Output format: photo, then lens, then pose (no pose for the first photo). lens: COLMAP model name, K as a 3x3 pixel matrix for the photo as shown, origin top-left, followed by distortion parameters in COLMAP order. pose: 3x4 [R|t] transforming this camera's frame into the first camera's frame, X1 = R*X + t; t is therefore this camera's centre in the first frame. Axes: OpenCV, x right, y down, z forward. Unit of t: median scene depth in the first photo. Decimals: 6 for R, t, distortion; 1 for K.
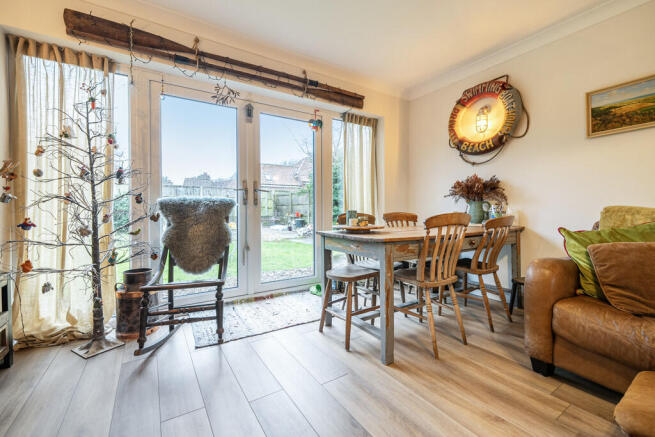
lens RADIAL K [[279.0, 0, 326.3], [0, 279.0, 208.3], [0, 0, 1]] dist [0.000126, 0.000055]
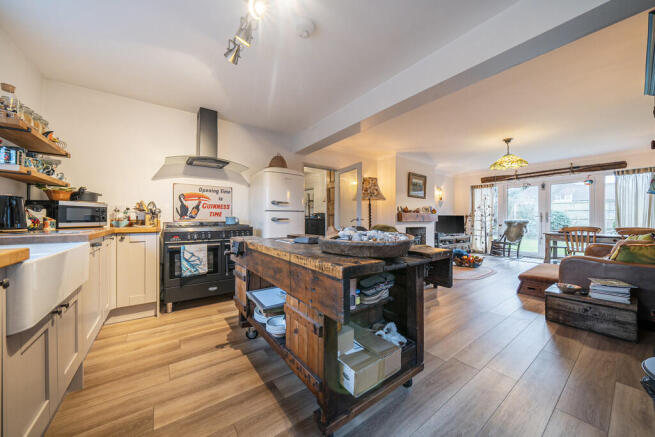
lens RADIAL K [[223.9, 0, 322.1], [0, 223.9, 219.4], [0, 0, 1]] dist [0.000008, -0.000013]
pose [[0.056070, 0.005647, -0.998411, 2.085094], [-0.000959, 0.999984, 0.005602, -0.055241], [0.998426, 0.000643, 0.056074, -1.452494]]
